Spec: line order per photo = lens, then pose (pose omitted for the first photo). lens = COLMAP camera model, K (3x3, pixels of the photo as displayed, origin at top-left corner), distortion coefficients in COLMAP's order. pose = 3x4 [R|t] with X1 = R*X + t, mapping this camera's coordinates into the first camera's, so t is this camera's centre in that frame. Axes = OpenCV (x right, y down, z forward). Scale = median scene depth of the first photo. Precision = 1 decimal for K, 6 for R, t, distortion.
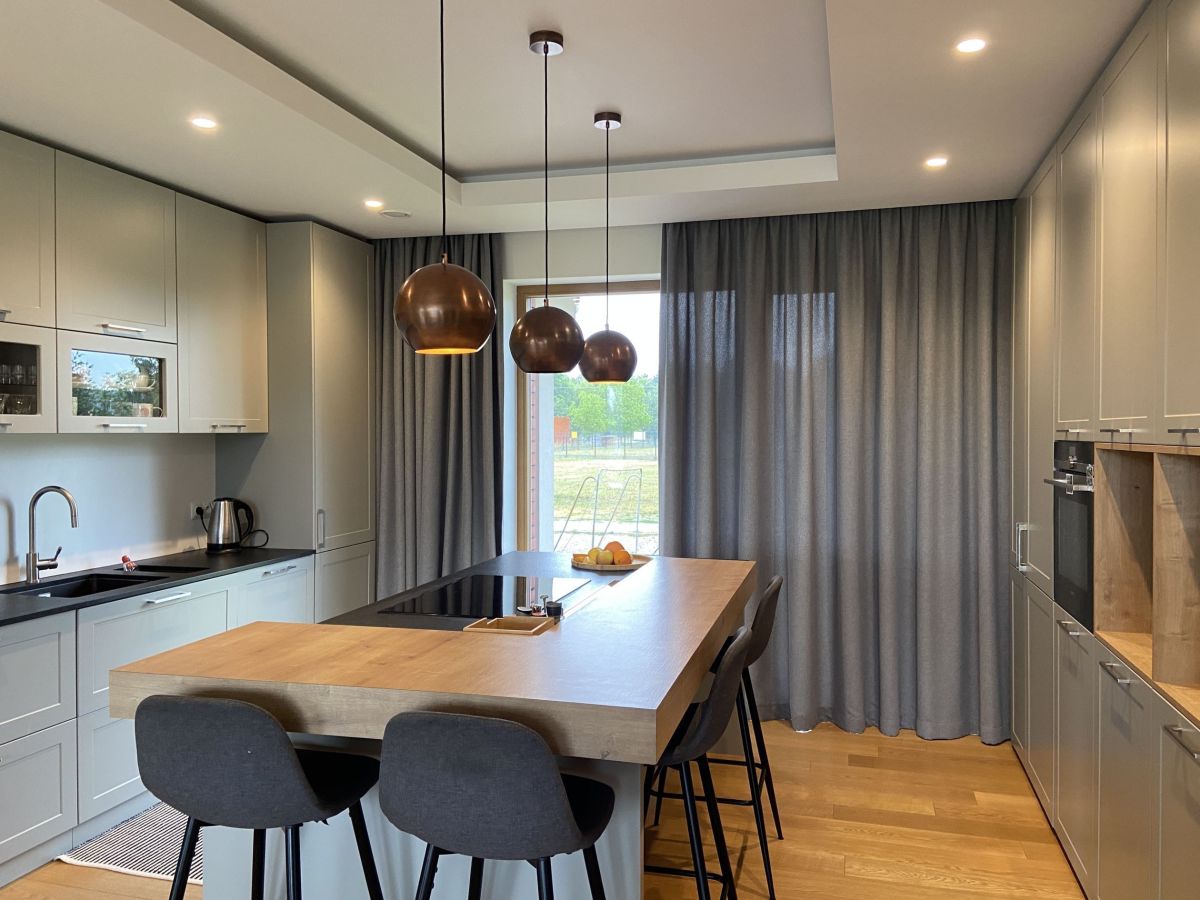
lens RADIAL K [[908.9, 0, 613.3], [0, 908.9, 446.3], [0, 0, 1]] dist [0.081688, -0.066494]
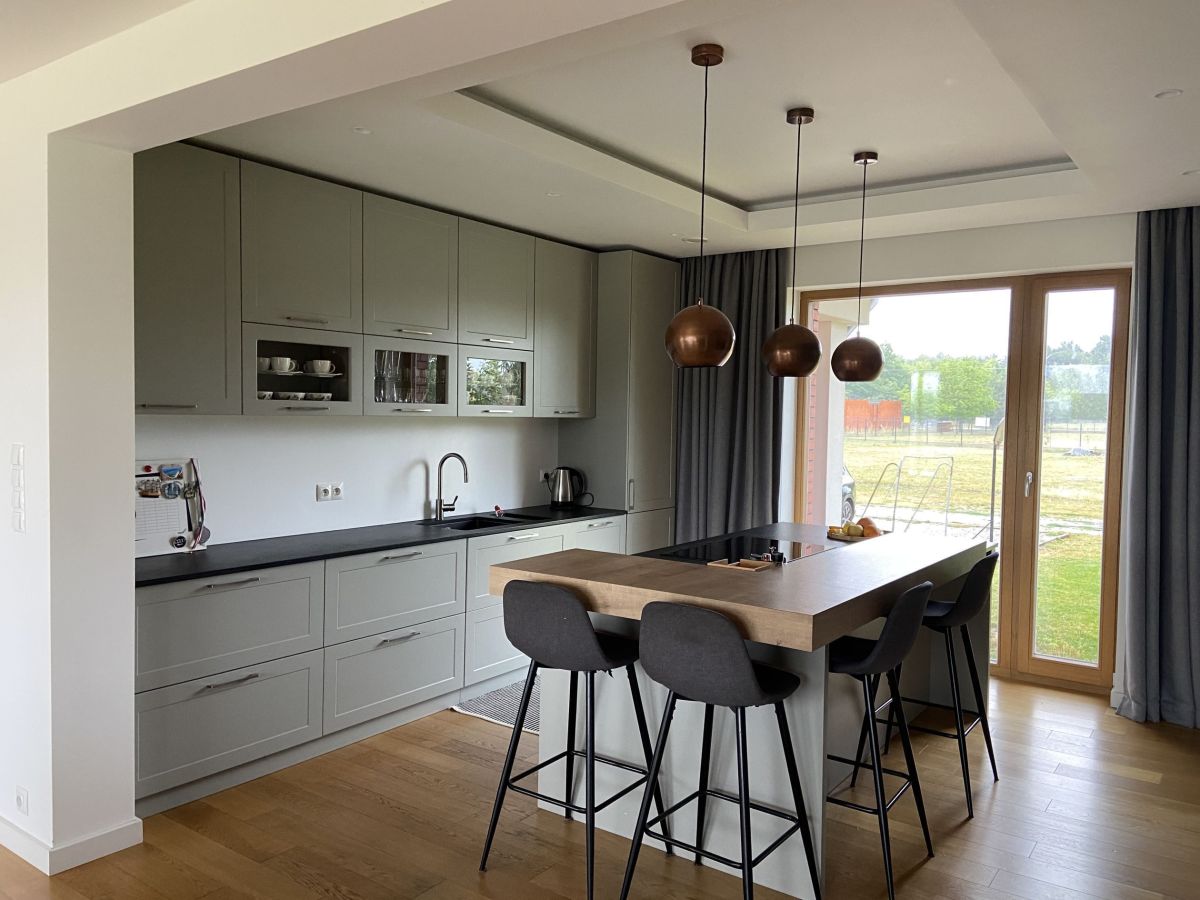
lens RADIAL K [[908.9, 0, 599.9], [0, 908.9, 448.8], [0, 0, 1]] dist [0.081688, -0.066494]
pose [[0.932103, 0.032757, -0.360710, 0.112931], [-0.024654, 0.999330, 0.027043, -0.006686], [0.361354, -0.016314, 0.932286, -0.228580]]
